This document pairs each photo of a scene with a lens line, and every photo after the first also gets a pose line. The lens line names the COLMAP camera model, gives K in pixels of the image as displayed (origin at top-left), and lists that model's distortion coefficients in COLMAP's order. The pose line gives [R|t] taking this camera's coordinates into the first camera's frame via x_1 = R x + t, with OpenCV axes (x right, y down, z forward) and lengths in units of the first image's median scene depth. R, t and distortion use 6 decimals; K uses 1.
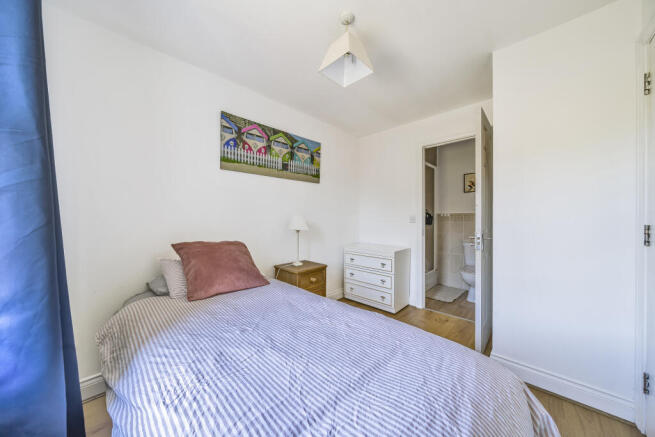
lens RADIAL K [[221.6, 0, 325.7], [0, 221.6, 217.8], [0, 0, 1]] dist [-0.000068, -0.000025]
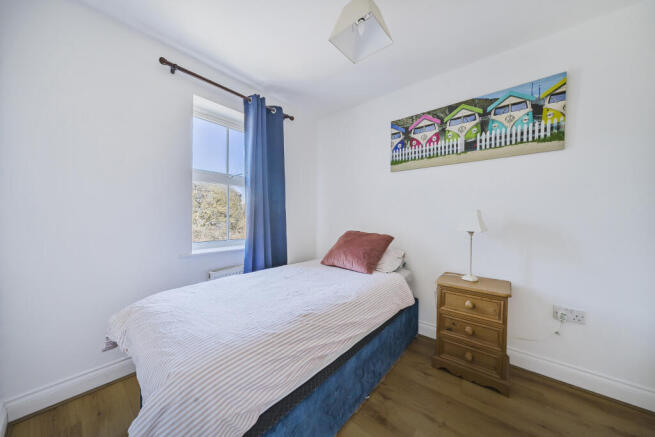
lens RADIAL K [[221.6, 0, 325.0], [0, 221.6, 219.2], [0, 0, 1]] dist [-0.000068, -0.000025]
pose [[0.076514, 0.009054, -0.997027, 0.568003], [-0.011210, 0.999903, 0.008220, 0.016973], [0.997006, 0.010547, 0.076608, 0.494228]]
